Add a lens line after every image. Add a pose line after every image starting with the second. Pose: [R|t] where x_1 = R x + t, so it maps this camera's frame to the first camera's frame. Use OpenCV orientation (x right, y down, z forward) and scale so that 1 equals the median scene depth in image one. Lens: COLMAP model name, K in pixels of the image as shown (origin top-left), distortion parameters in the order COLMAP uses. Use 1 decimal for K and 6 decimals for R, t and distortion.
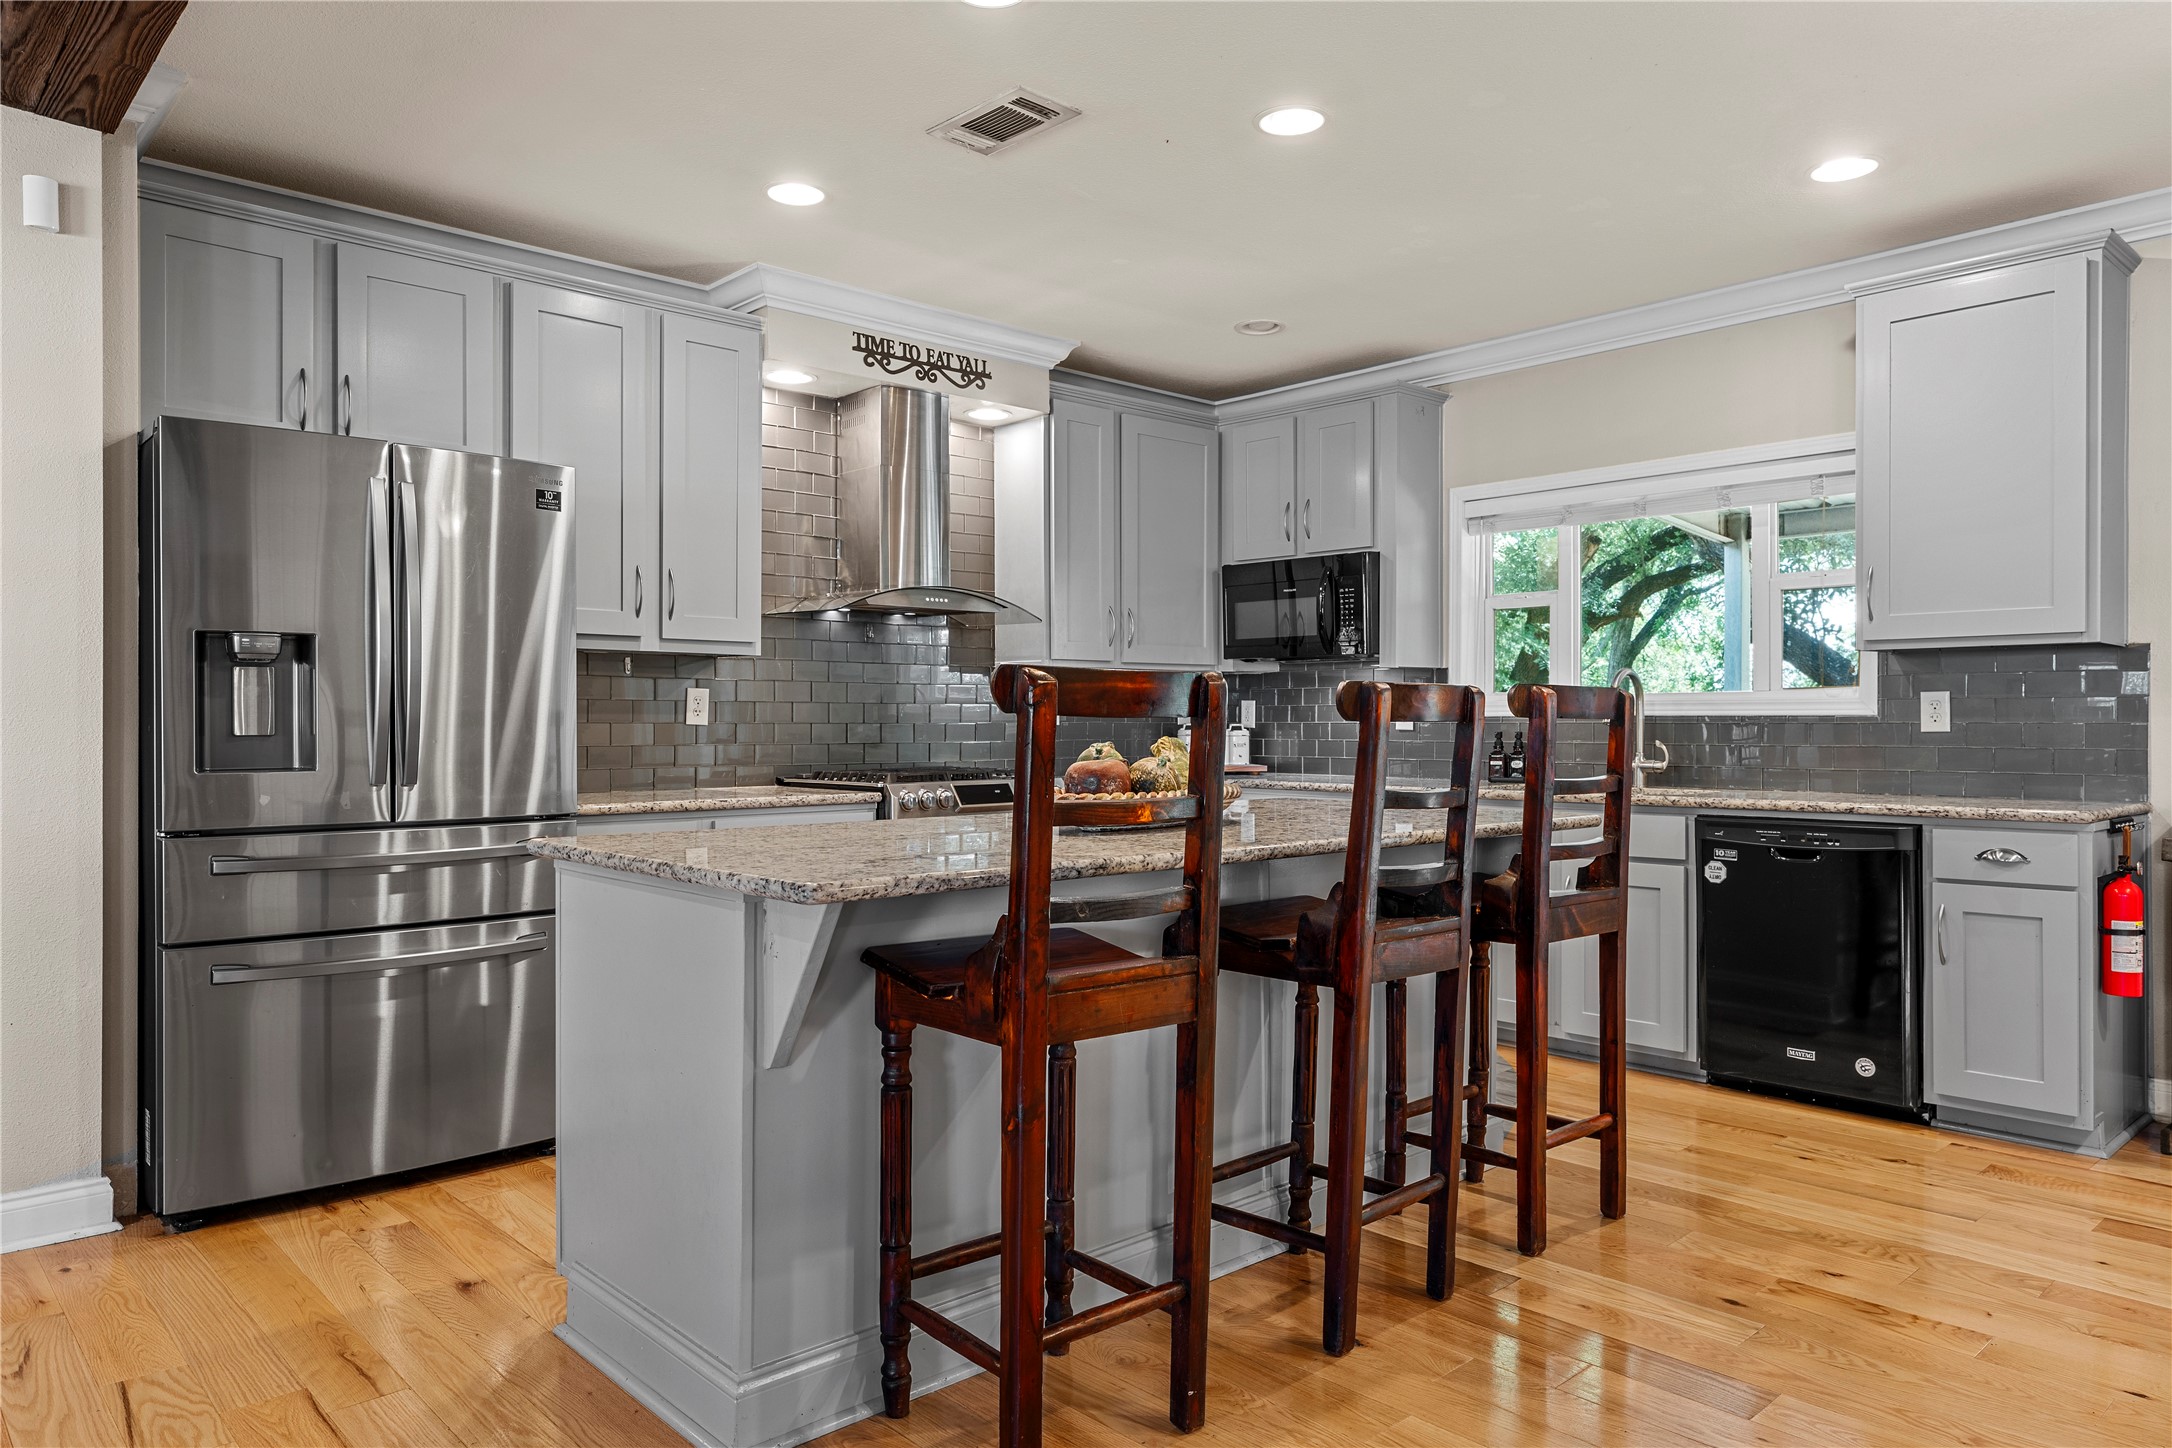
lens RADIAL K [[1450.4, 0, 1053.7], [0, 1450.4, 729.5], [0, 0, 1]] dist [0.004037, 0.005533]
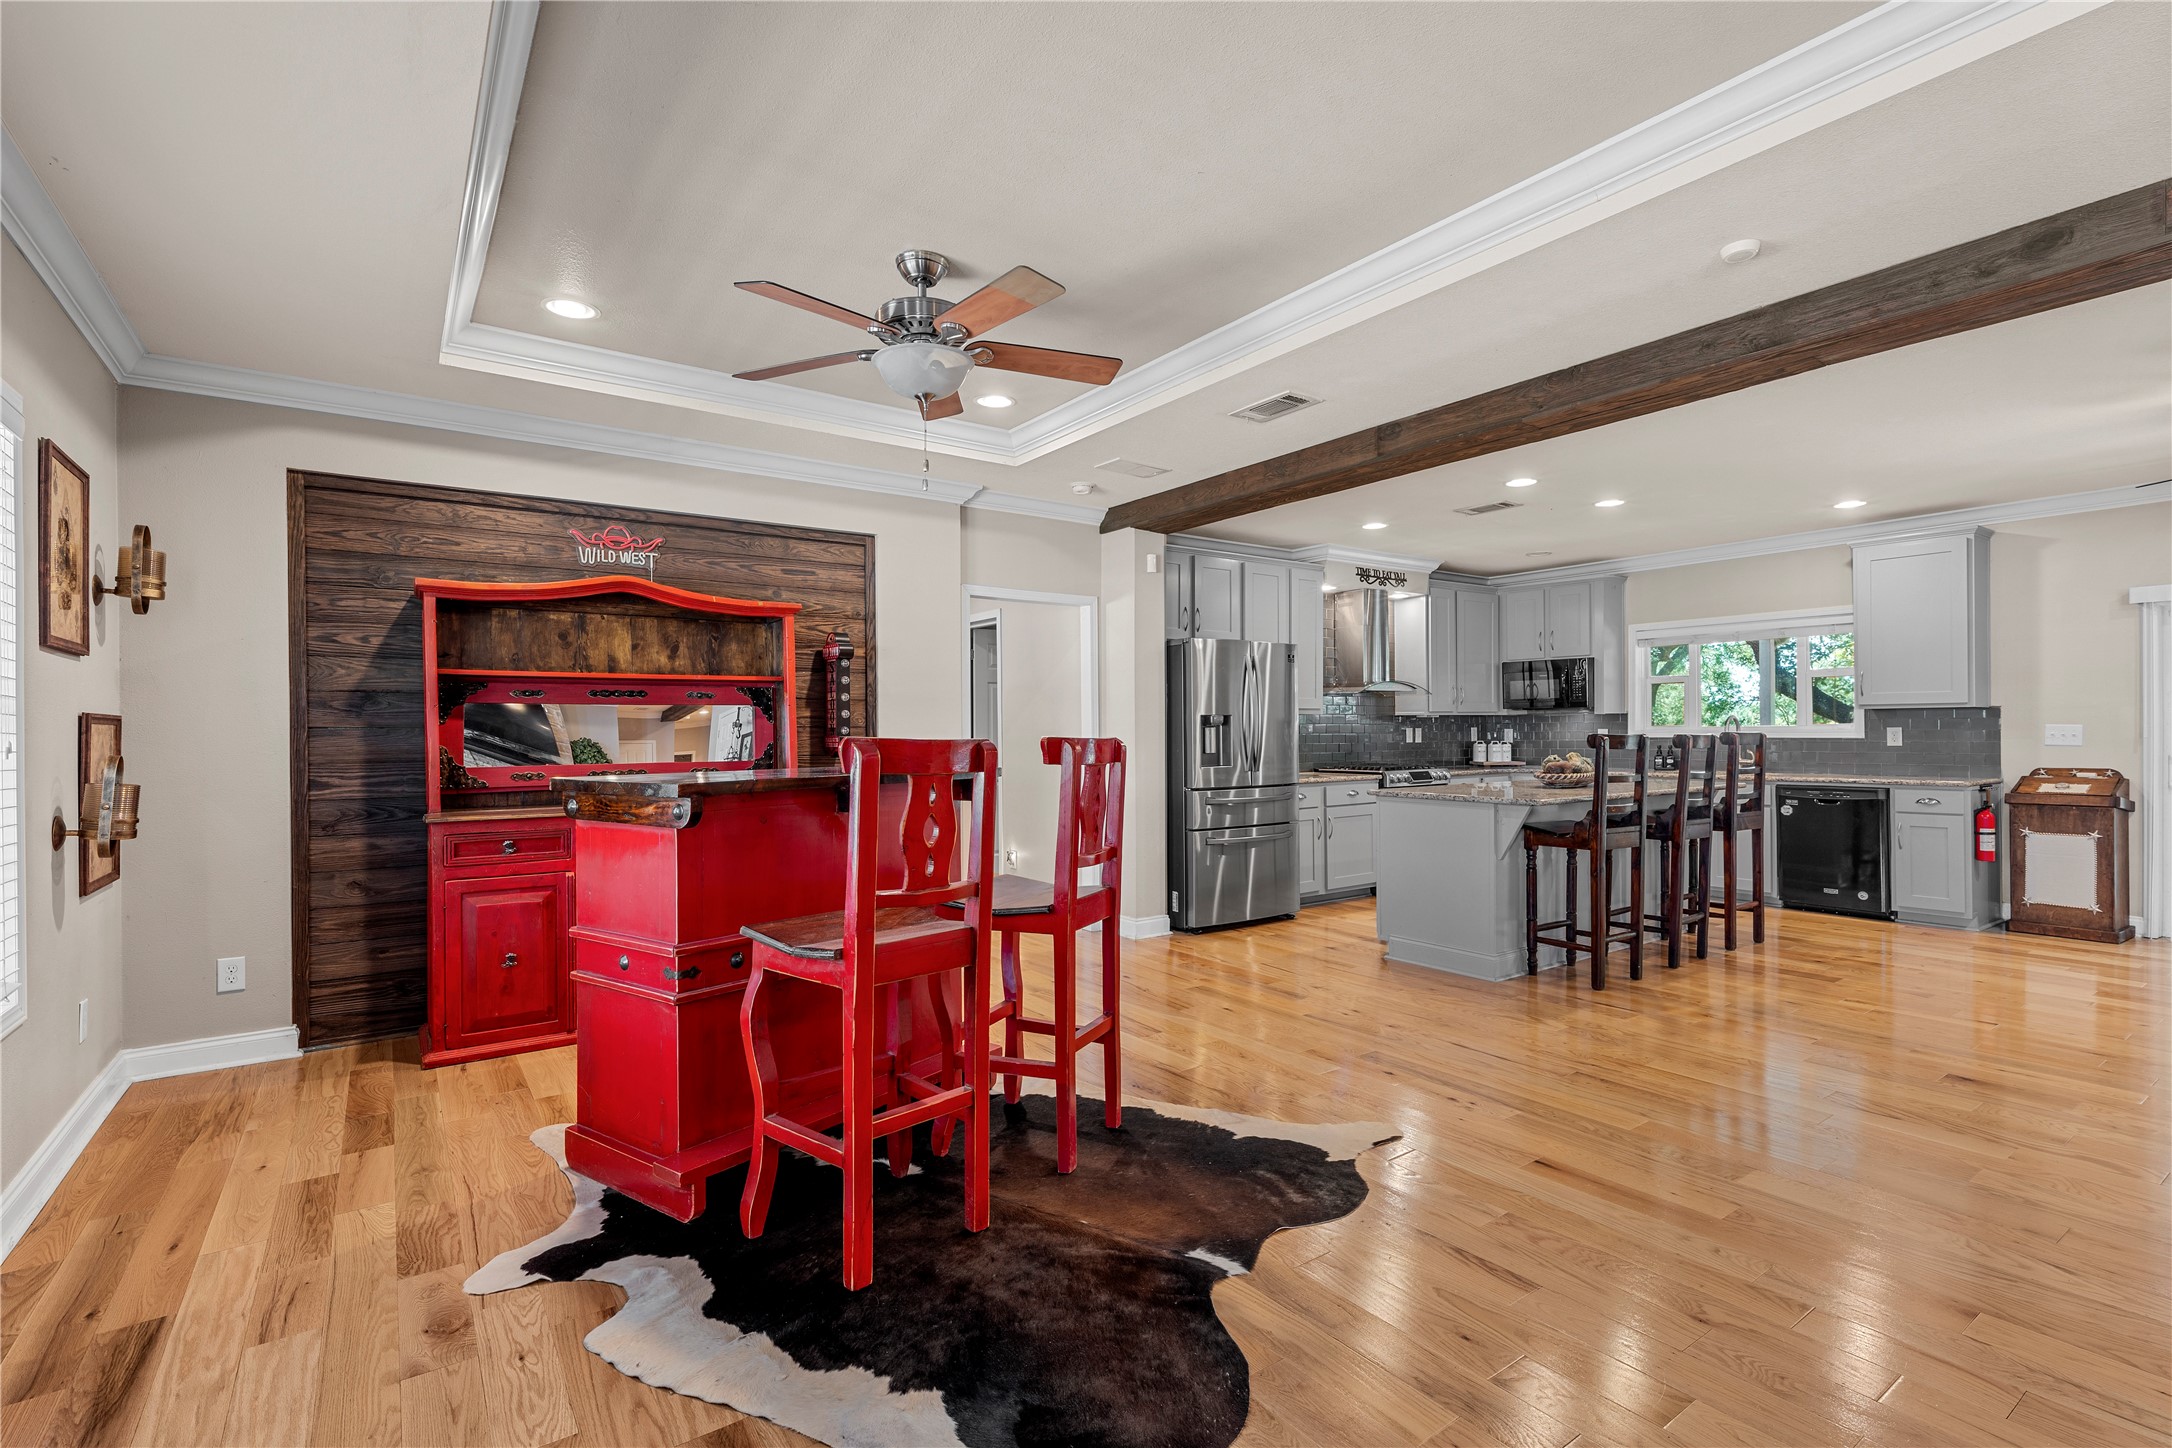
lens RADIAL K [[1077.6, 0, 1024.0], [0, 1077.6, 729.6], [0, 0, 1]] dist [0.007285, -0.000120]
pose [[0.992458, -0.006853, -0.122397, -0.538139], [0.006565, 0.999975, -0.002759, -0.030220], [0.122413, 0.001934, 0.992477, -0.846056]]
